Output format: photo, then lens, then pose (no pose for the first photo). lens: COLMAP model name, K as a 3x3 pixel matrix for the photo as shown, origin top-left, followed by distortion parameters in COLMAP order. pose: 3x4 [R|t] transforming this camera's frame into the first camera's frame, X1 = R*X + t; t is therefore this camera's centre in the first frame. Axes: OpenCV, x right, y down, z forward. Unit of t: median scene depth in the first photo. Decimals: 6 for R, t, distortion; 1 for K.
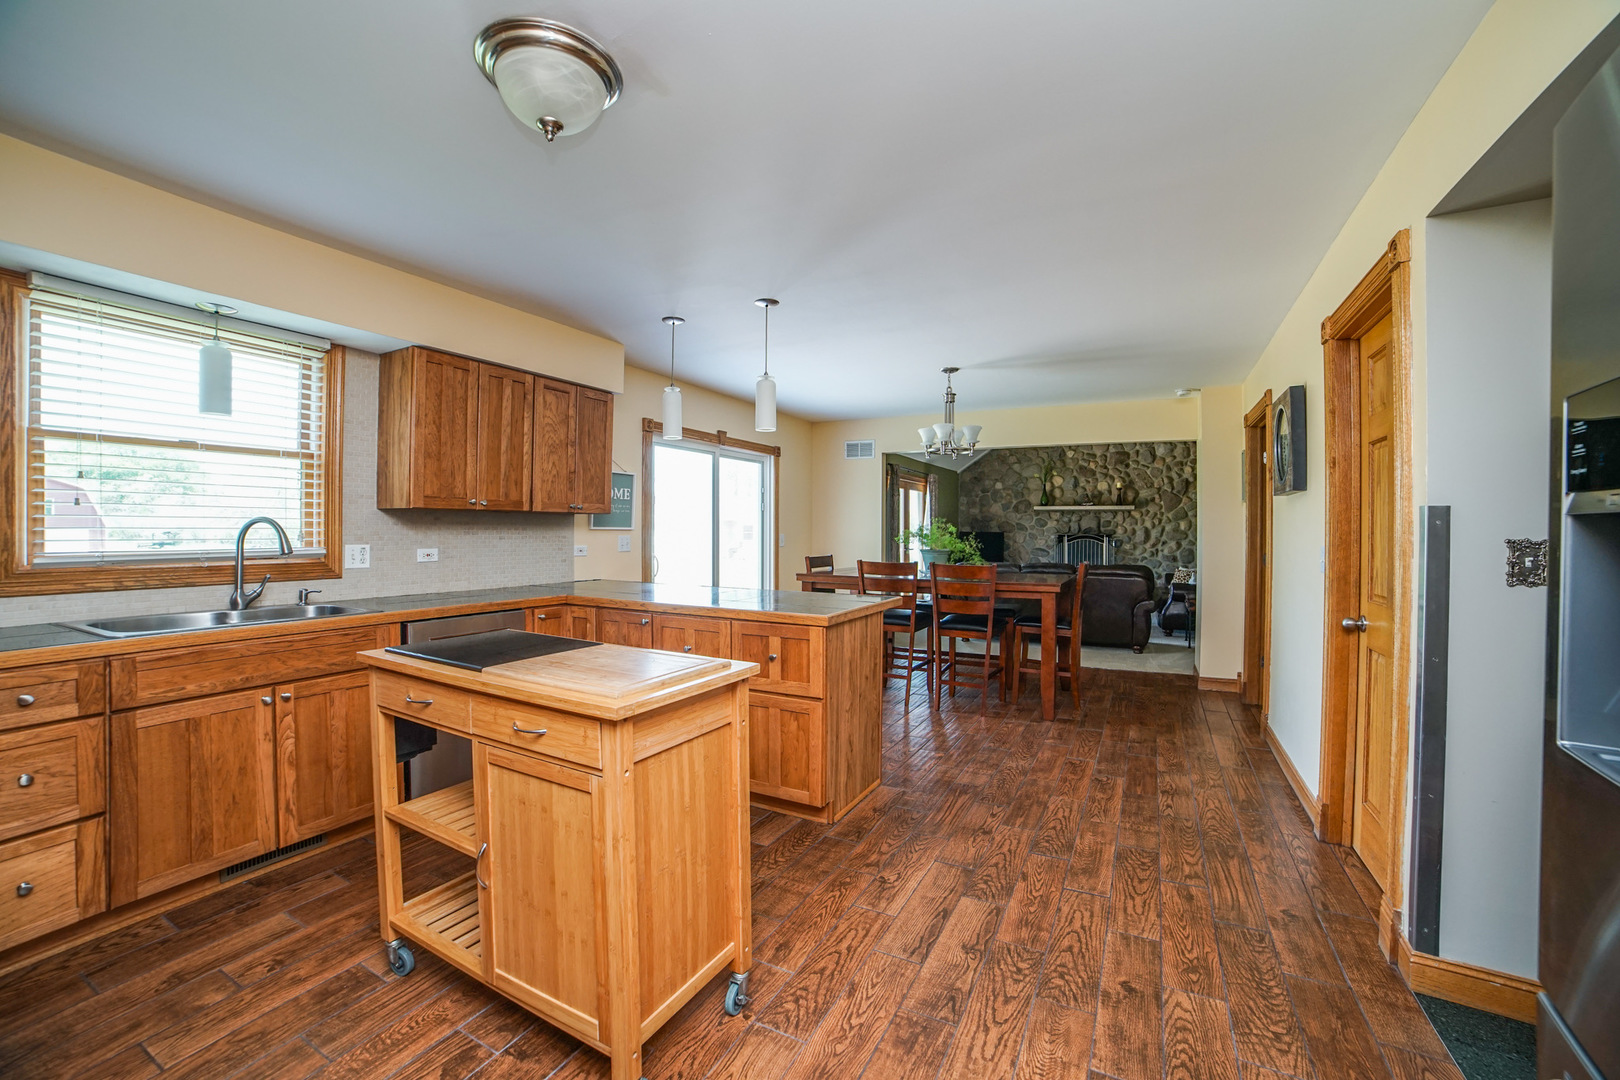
lens RADIAL K [[657.6, 0, 814.2], [0, 657.6, 530.9], [0, 0, 1]] dist [-0.102904, 0.036320]
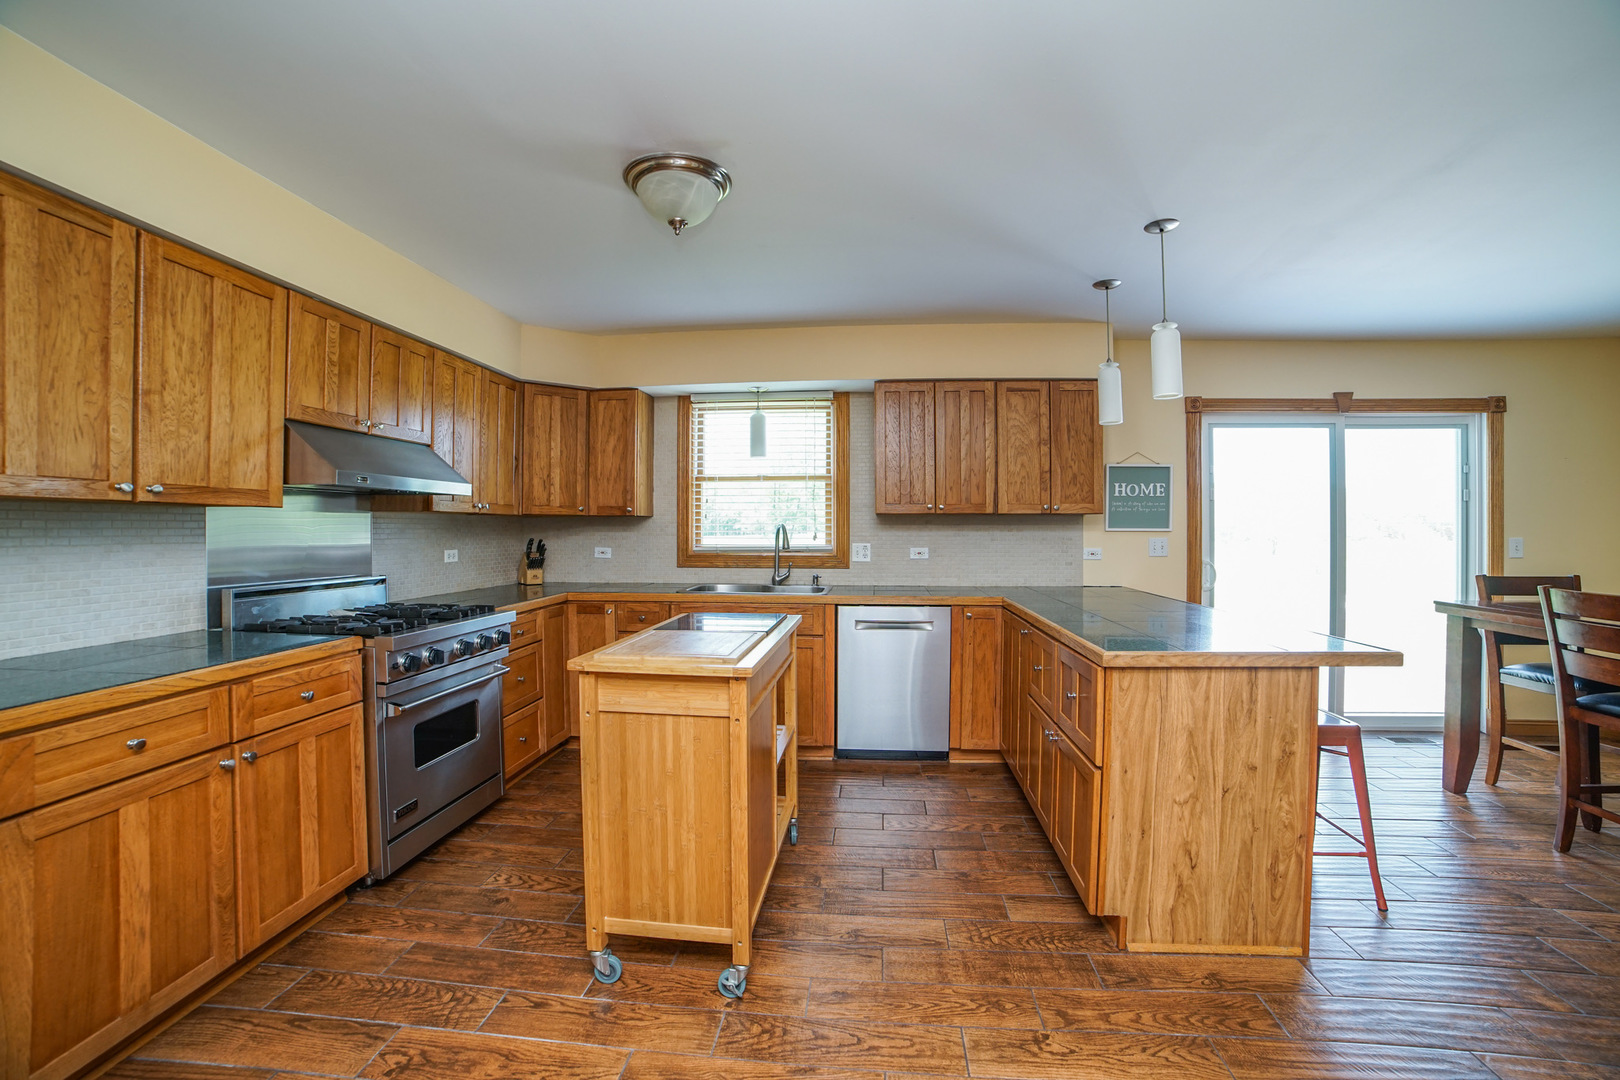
lens RADIAL K [[657.6, 0, 814.2], [0, 657.6, 530.9], [0, 0, 1]] dist [-0.102904, 0.036320]
pose [[0.384690, -0.002002, -0.923044, 0.462647], [-0.000789, 0.999997, -0.002498, -0.000138], [0.923046, 0.001690, 0.384687, 0.377611]]
